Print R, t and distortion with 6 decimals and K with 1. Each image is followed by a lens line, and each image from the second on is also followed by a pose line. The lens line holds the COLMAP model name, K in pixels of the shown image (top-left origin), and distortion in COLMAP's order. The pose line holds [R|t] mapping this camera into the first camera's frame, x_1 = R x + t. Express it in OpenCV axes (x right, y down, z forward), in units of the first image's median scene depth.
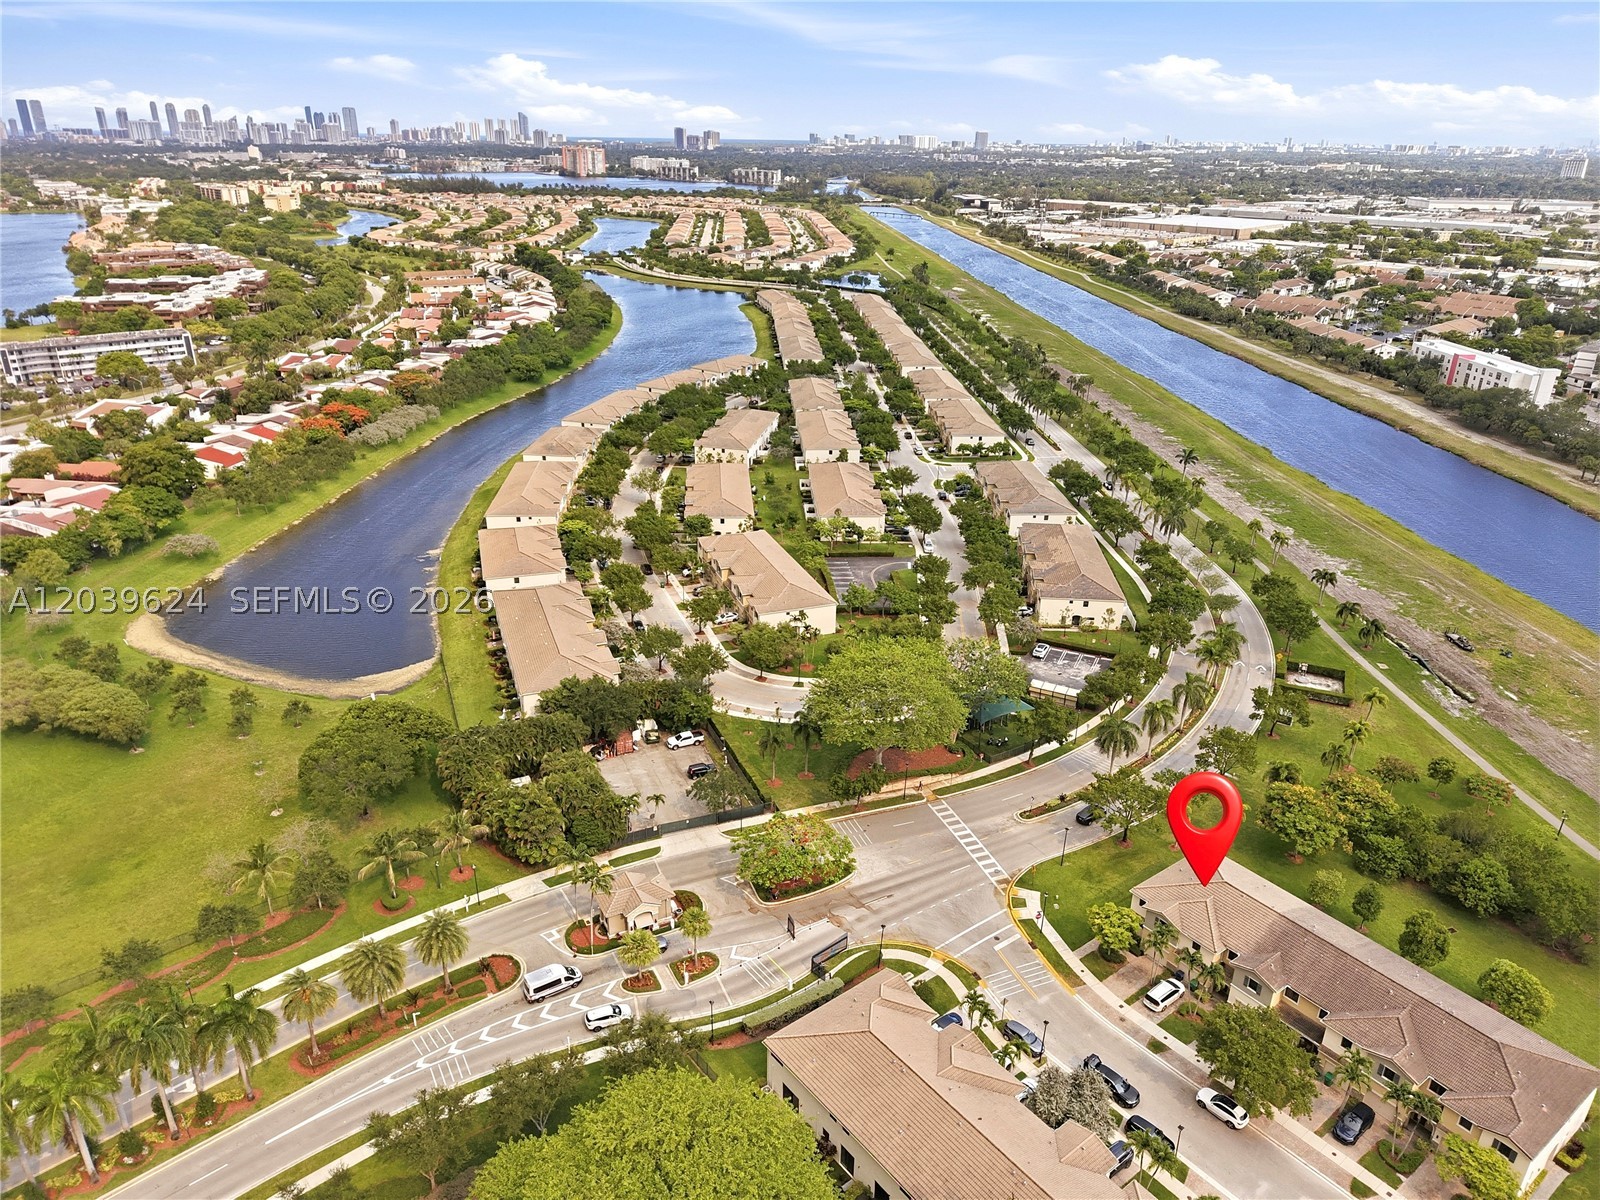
lens RADIAL K [[1068.1, 0, 800.0], [0, 1068.1, 600.0], [0, 0, 1]] dist [0.029135, -0.027173]
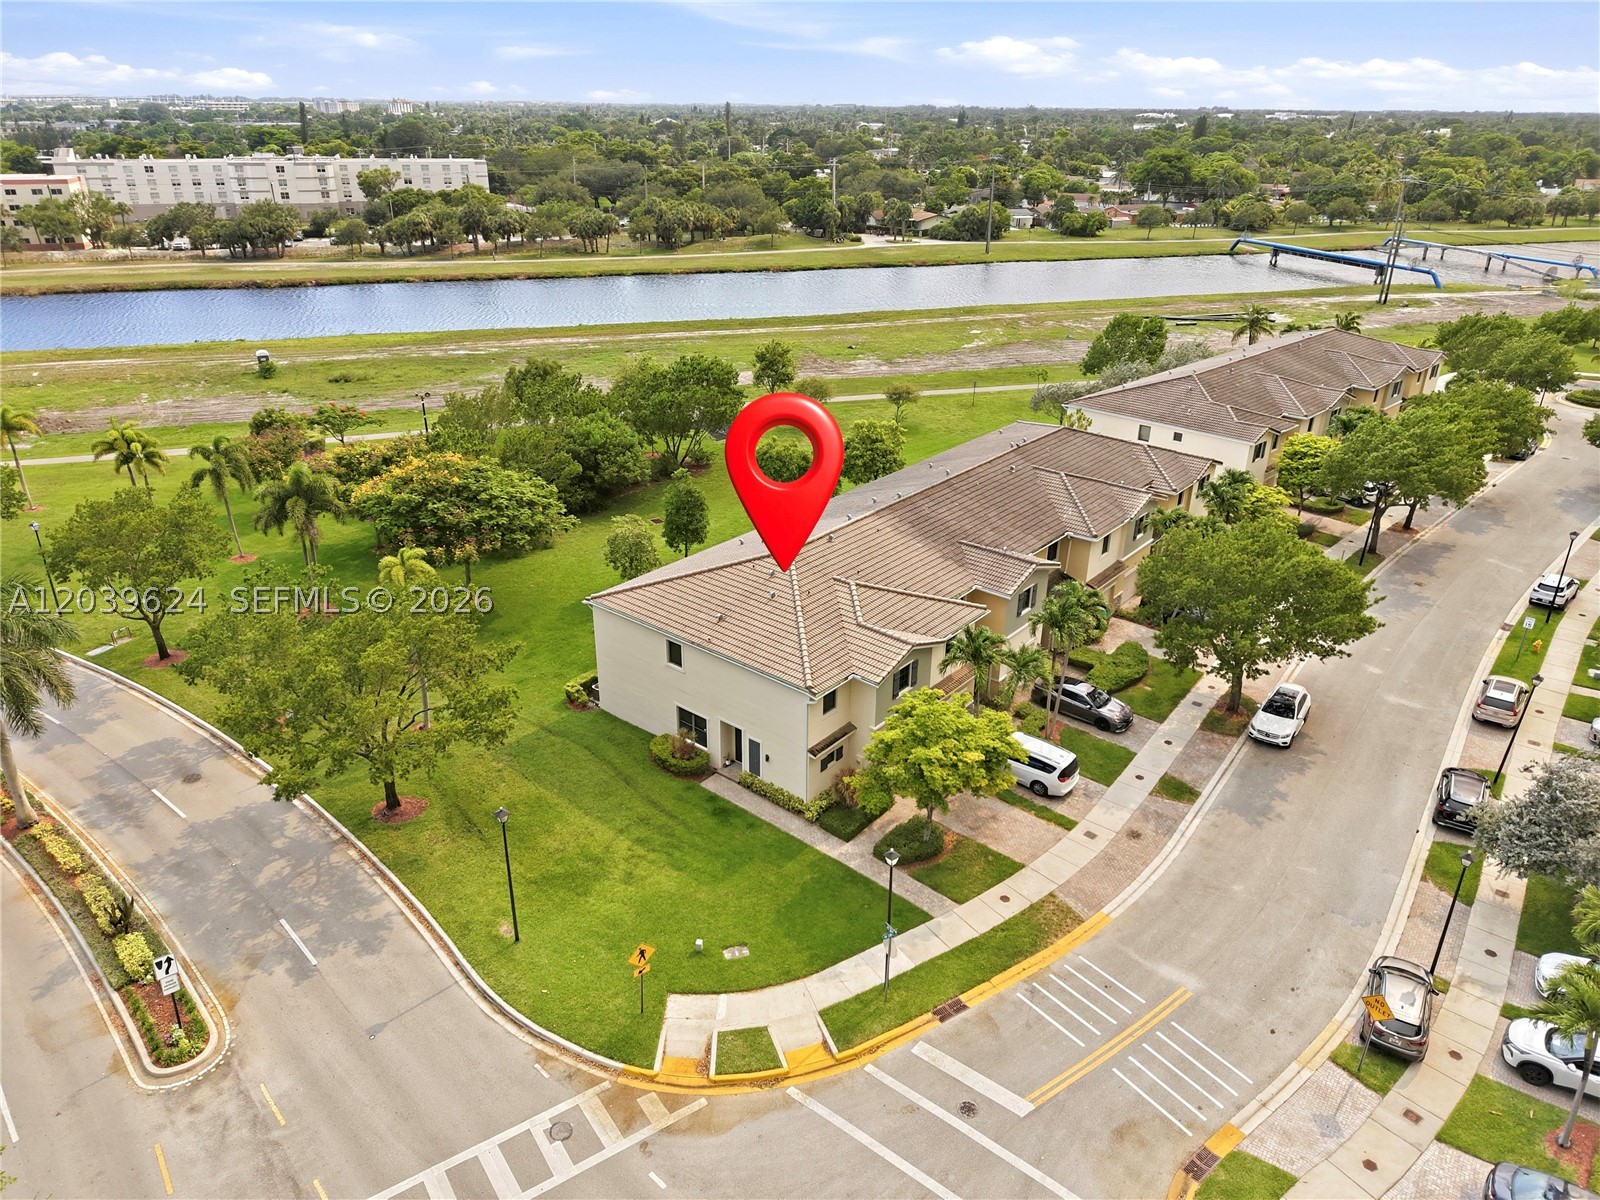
lens RADIAL K [[1068.1, 0, 800.0], [0, 1068.1, 600.0], [0, 0, 1]] dist [0.029135, -0.027173]
pose [[-0.245602, -0.415455, 0.875829, 0.013131], [0.376604, 0.791636, 0.481126, 0.071096], [-0.893224, 0.448006, -0.037965, 0.971806]]
